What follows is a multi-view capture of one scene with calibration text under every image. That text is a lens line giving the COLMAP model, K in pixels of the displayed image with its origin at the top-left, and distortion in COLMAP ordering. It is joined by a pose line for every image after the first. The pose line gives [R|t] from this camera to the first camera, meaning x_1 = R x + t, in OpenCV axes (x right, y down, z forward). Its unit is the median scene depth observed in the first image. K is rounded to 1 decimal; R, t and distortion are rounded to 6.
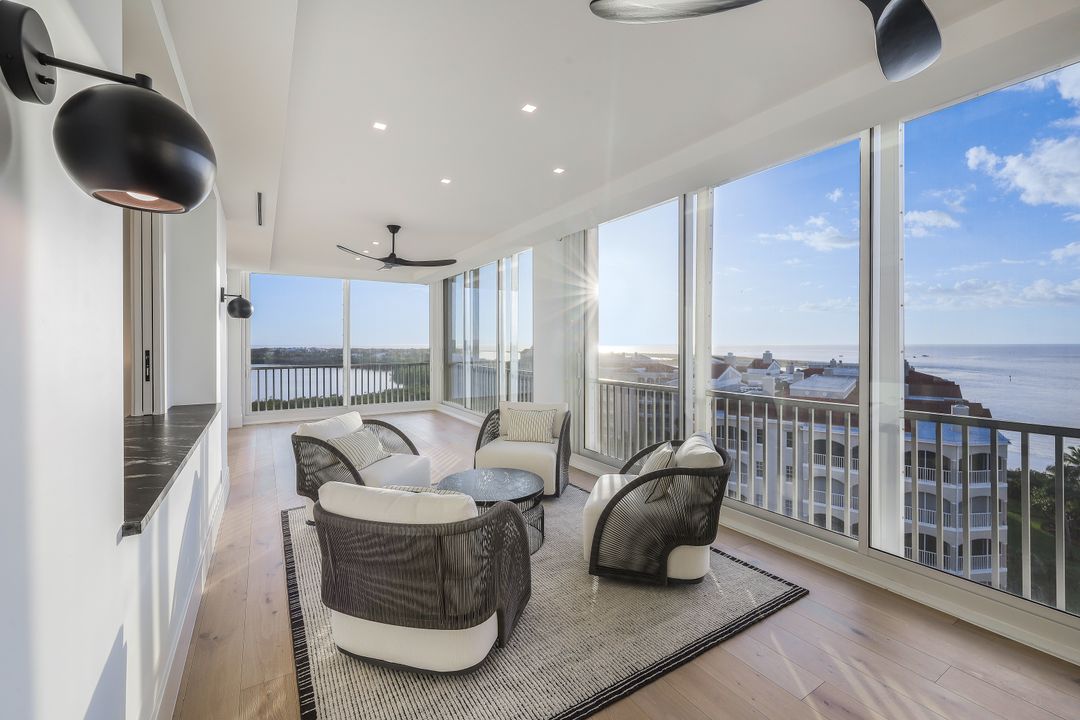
lens RADIAL K [[446.7, 0, 537.8], [0, 446.7, 344.9], [0, 0, 1]] dist [0.000048, -0.000044]
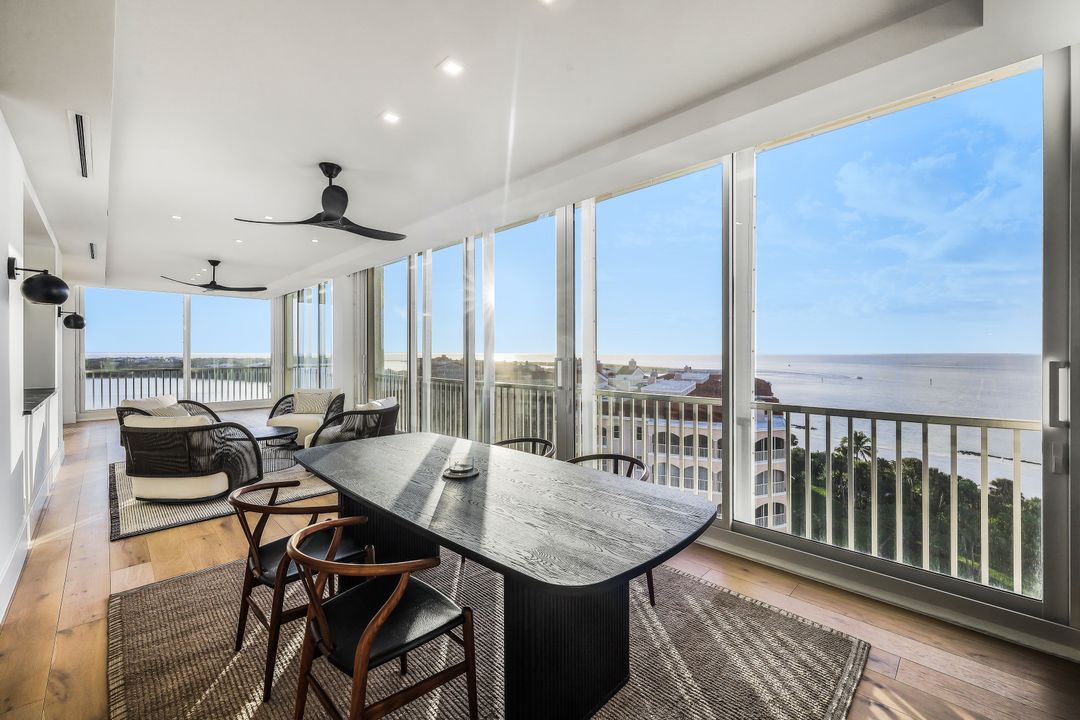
lens RADIAL K [[439.2, 0, 541.6], [0, 439.2, 354.0], [0, 0, 1]] dist [0.003191, 0.000264]
pose [[0.973563, -0.000441, 0.228419, 0.067451], [0.000593, 1.000000, -0.000595, 0.003191], [-0.228418, 0.000715, 0.973563, -0.103652]]
